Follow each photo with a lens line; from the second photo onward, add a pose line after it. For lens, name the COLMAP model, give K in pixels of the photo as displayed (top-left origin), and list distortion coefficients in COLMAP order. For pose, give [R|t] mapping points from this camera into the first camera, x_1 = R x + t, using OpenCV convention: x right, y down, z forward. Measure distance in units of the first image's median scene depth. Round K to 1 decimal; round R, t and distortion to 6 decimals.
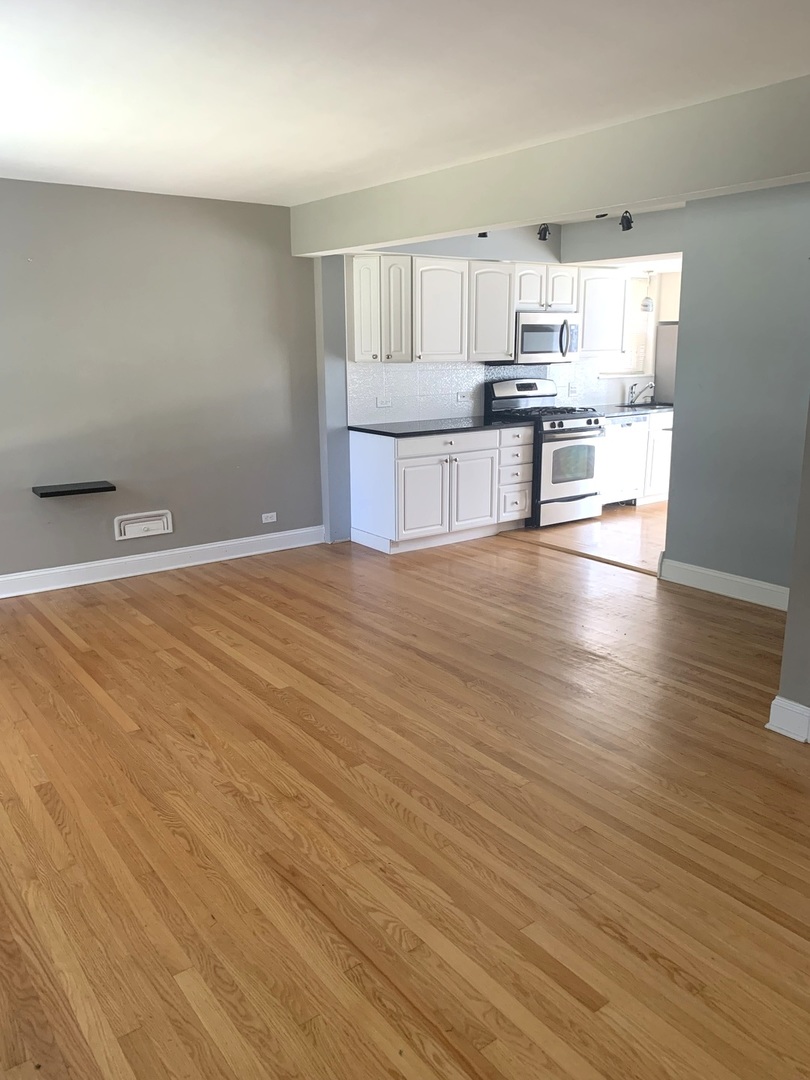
lens RADIAL K [[821.8, 0, 400.5], [0, 821.8, 544.6], [0, 0, 1]] dist [0.056153, -0.006653]
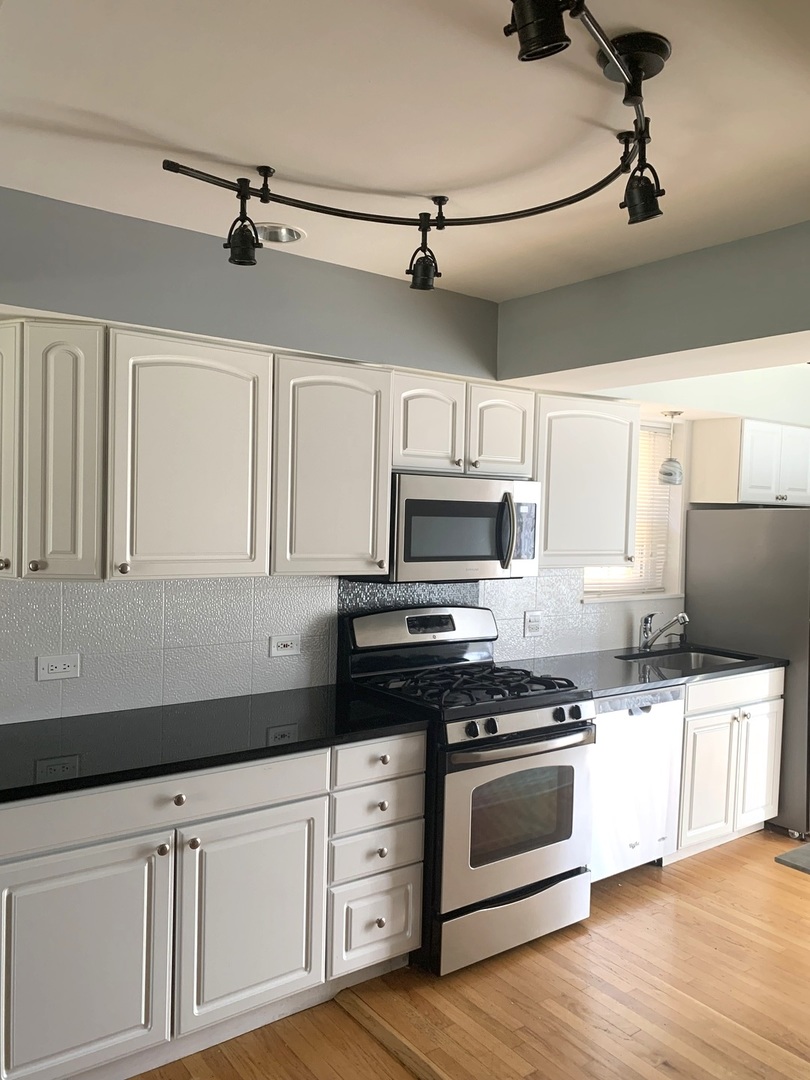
lens RADIAL K [[821.8, 0, 400.5], [0, 821.8, 544.6], [0, 0, 1]] dist [0.056153, -0.006653]
pose [[0.999394, 0.034646, -0.003343, 0.144730], [-0.034624, 0.979737, -0.197274, -0.151456], [-0.003559, 0.197271, 0.980343, 0.557049]]
